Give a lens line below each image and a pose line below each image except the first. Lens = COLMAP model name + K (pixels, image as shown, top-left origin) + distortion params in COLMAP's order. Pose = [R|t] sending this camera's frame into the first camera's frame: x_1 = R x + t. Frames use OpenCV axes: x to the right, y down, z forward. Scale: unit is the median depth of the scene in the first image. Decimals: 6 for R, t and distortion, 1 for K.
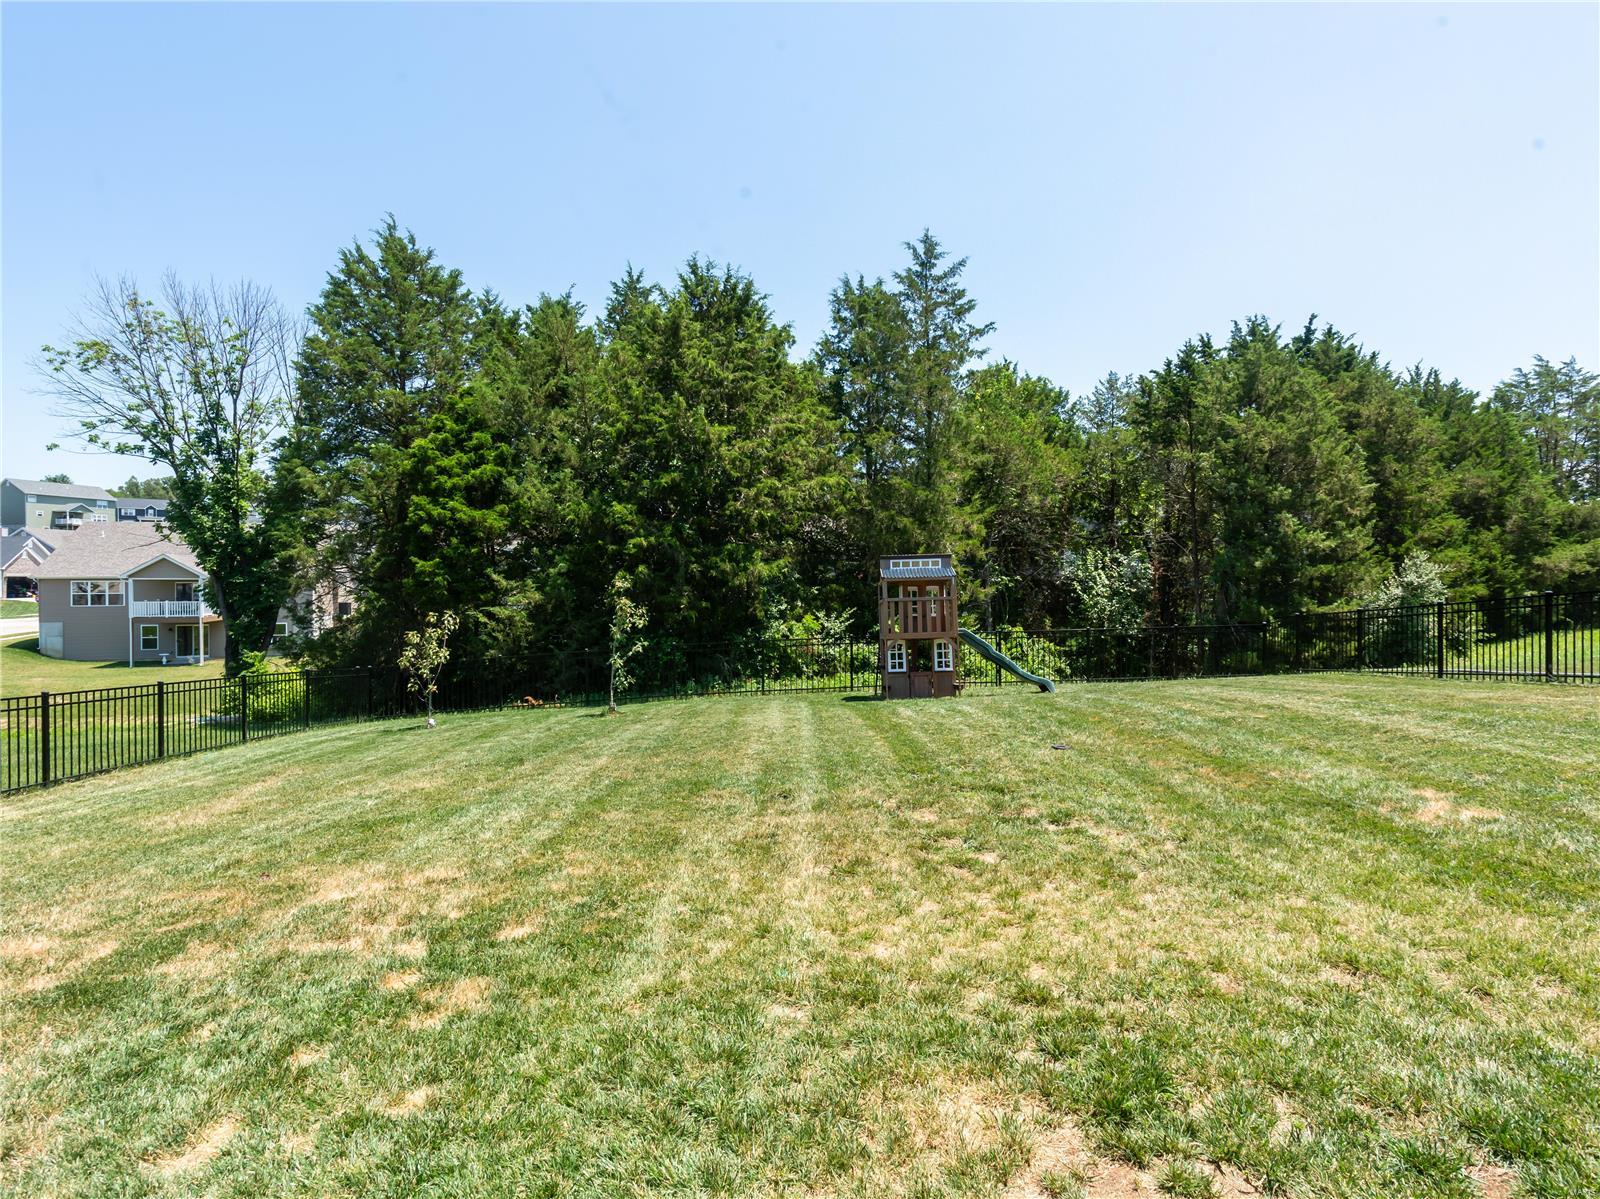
lens RADIAL K [[871.1, 0, 791.5], [0, 871.1, 587.4], [0, 0, 1]] dist [-0.049750, 0.045792]
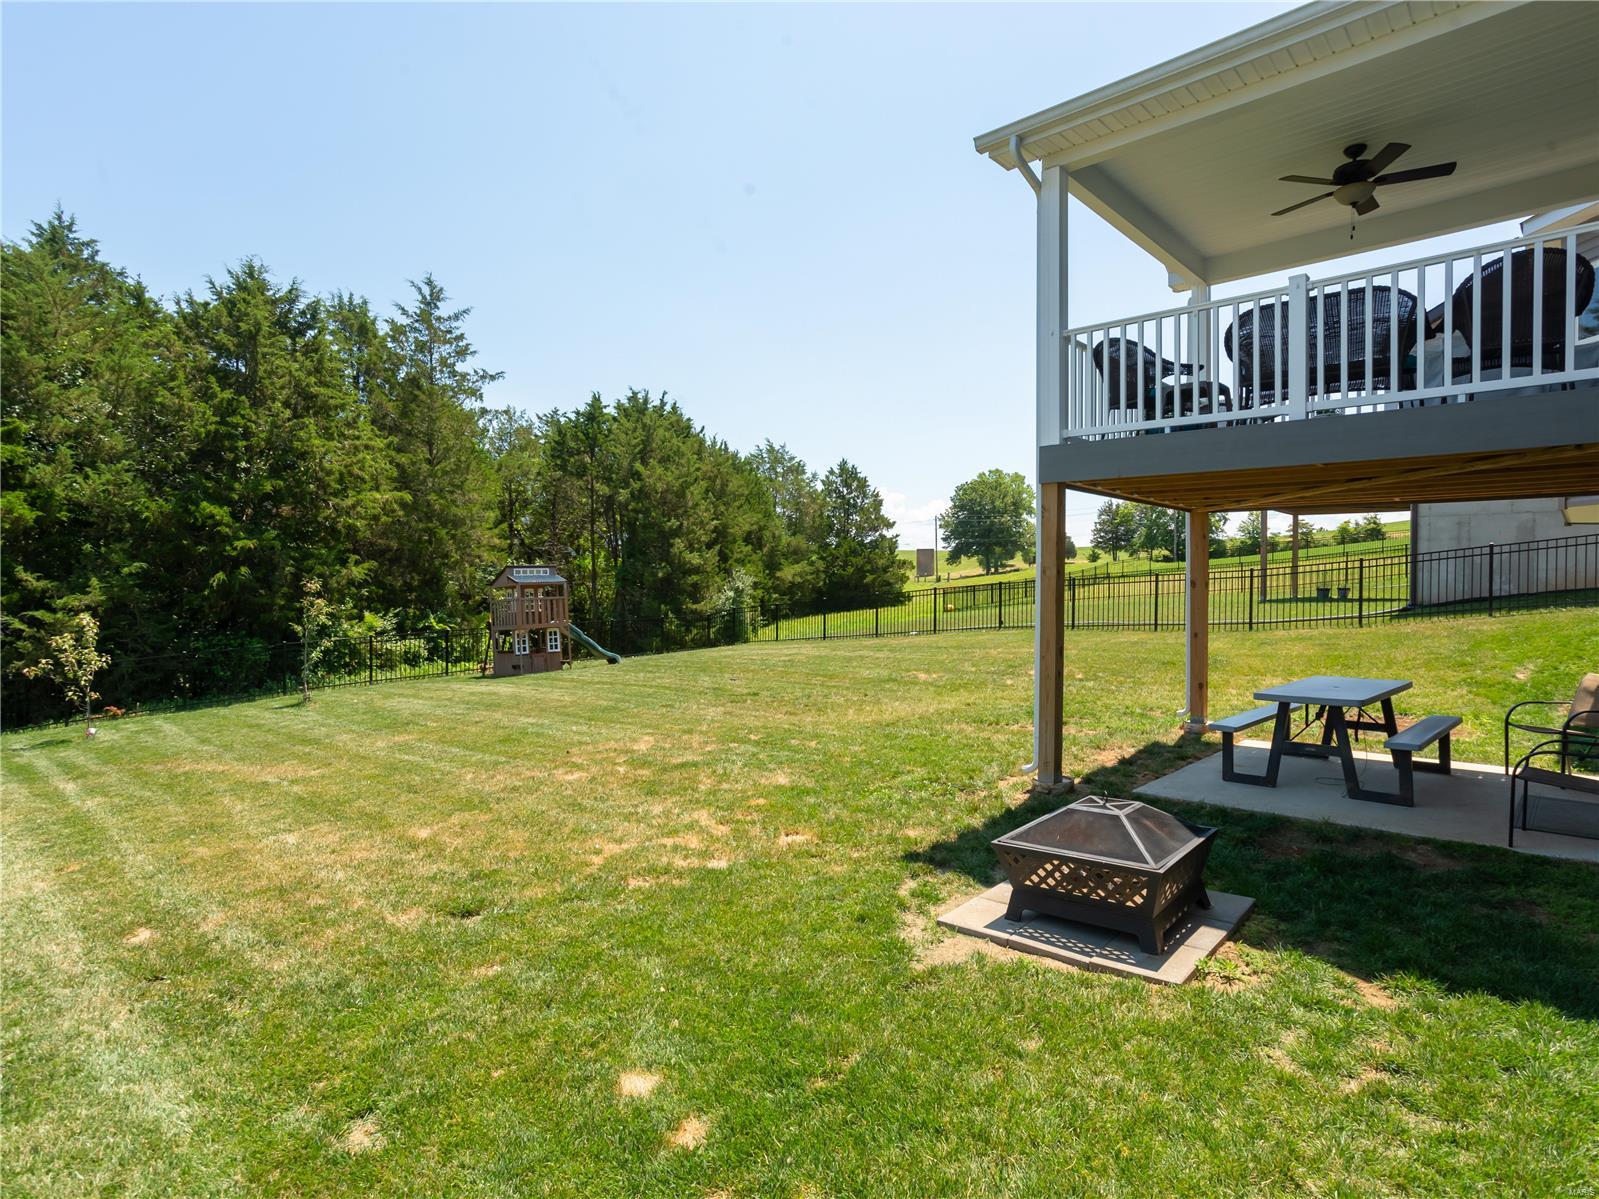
lens RADIAL K [[870.5, 0, 791.0], [0, 870.5, 587.4], [0, 0, 1]] dist [-0.049750, 0.045792]
pose [[0.683227, 0.005355, 0.730186, -0.328053], [-0.000987, 0.999979, -0.006410, 0.002875], [-0.730205, 0.003659, 0.683218, -0.106310]]
